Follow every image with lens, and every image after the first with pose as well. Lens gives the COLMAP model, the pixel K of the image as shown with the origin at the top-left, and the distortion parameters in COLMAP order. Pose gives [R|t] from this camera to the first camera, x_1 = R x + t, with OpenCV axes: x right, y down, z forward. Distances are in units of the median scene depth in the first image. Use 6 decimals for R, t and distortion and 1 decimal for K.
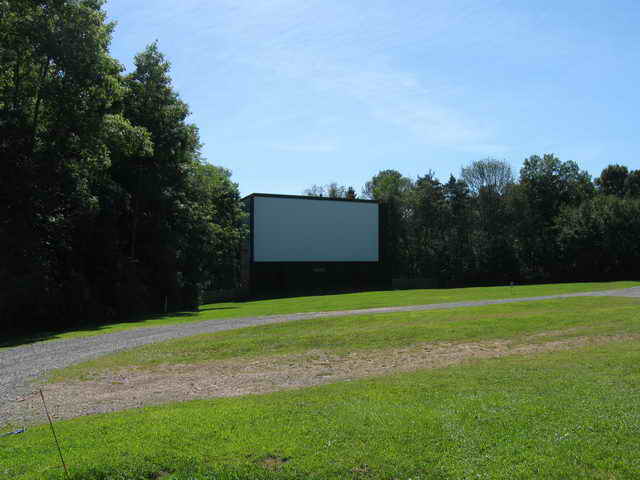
lens RADIAL K [[674.7, 0, 318.5], [0, 674.7, 242.8], [0, 0, 1]] dist [-0.087818, 0.000000]
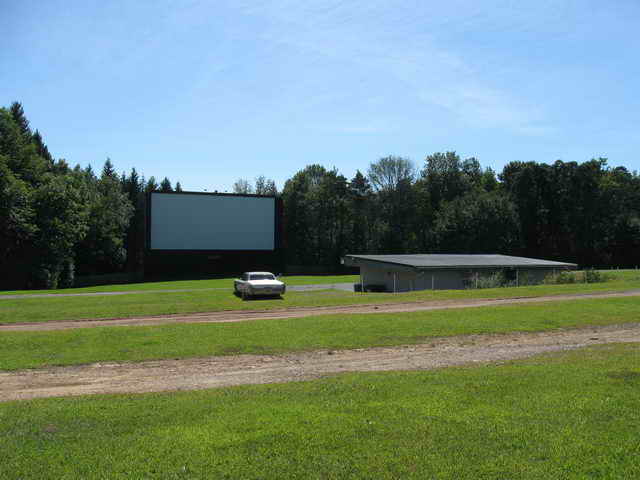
lens RADIAL K [[674.7, 0, 318.4], [0, 674.7, 244.7], [0, 0, 1]] dist [-0.087818, 0.000000]
pose [[0.997513, 0.013143, -0.069248, 0.208527], [-0.010921, 0.999416, 0.032370, -0.016147], [0.069633, -0.031533, 0.997074, -0.093587]]
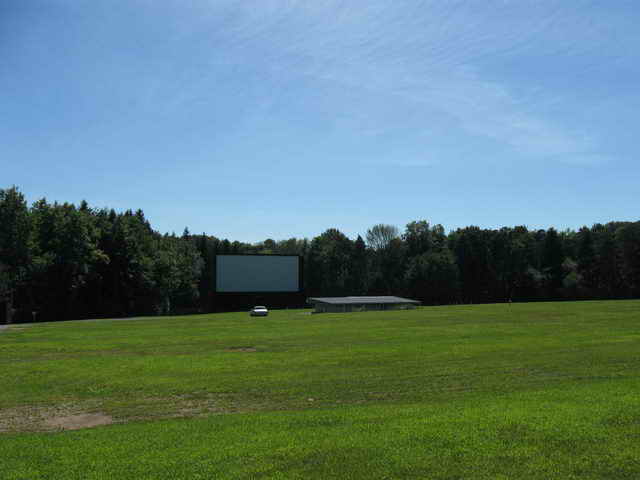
lens RADIAL K [[674.7, 0, 325.5], [0, 674.7, 236.1], [0, 0, 1]] dist [-0.087818, 0.000000]
pose [[0.989026, -0.006266, -0.147608, 0.349173], [0.001998, 0.999576, -0.029042, -0.052271], [0.147727, 0.028428, 0.988620, -0.551841]]
